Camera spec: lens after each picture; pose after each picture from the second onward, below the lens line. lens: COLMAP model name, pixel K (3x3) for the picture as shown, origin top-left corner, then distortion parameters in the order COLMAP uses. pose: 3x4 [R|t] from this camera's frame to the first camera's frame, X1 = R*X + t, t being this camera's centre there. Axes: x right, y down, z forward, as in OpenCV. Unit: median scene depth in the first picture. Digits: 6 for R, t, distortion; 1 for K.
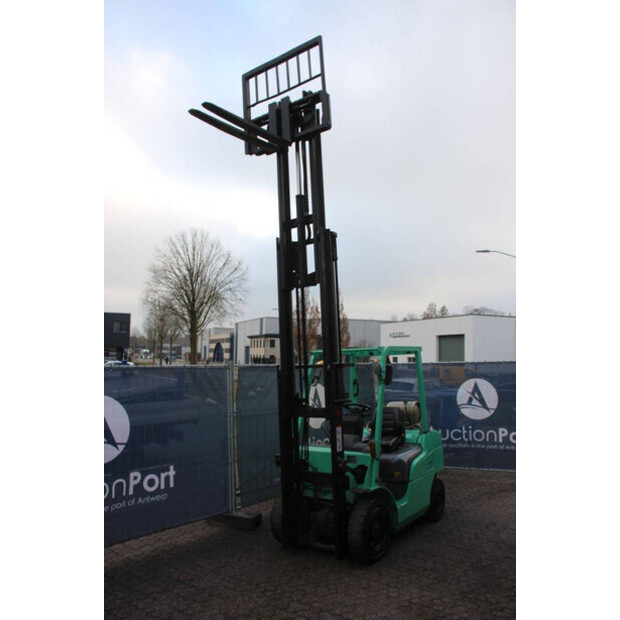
lens RADIAL K [[510.6, 0, 306.4], [0, 510.6, 313.4], [0, 0, 1]] dist [-0.158317, 0.134806]
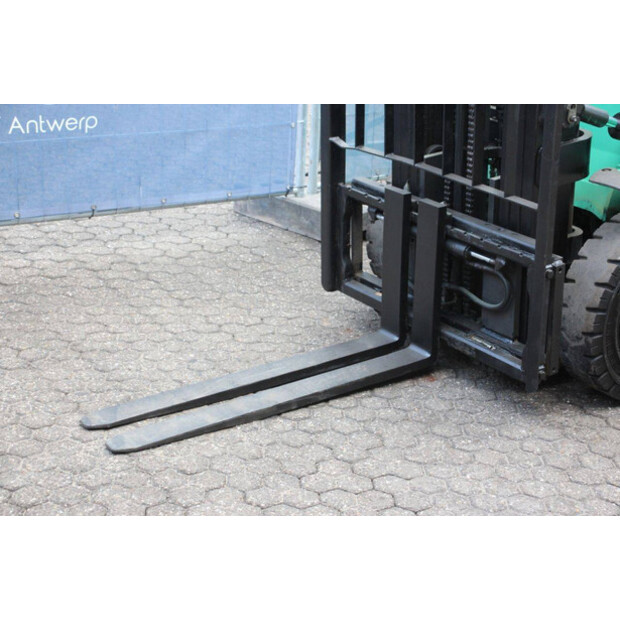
lens RADIAL K [[1253.0, 0, 310.1], [0, 1253.0, 315.7], [0, 0, 1]] dist [0.336642, 0.000000]
pose [[0.947905, 0.172403, -0.267868, 0.142071], [-0.031035, 0.886870, 0.460976, 0.063345], [0.317038, -0.428648, 0.846019, 0.217846]]
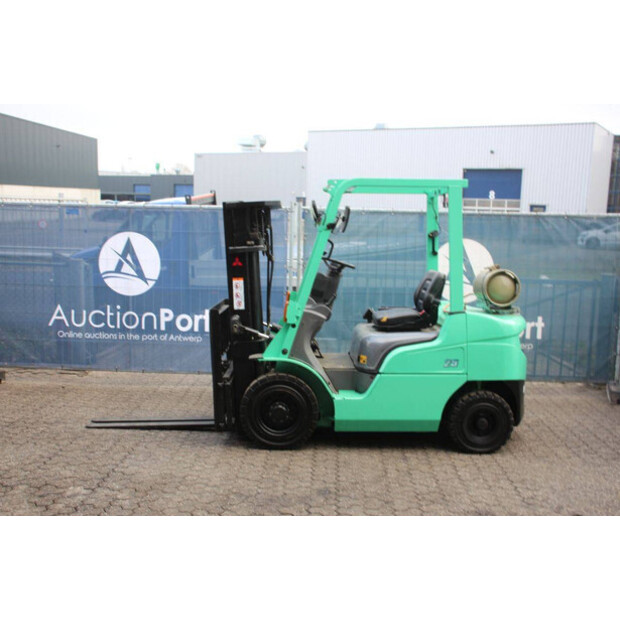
lens RADIAL K [[712.5, 0, 316.4], [0, 712.5, 310.5], [0, 0, 1]] dist [-0.019238, 0.000000]
pose [[0.606240, 0.119853, -0.786199, 1.004494], [0.048694, 0.981130, 0.187118, 0.061913], [0.793790, -0.151721, 0.588964, 0.378481]]
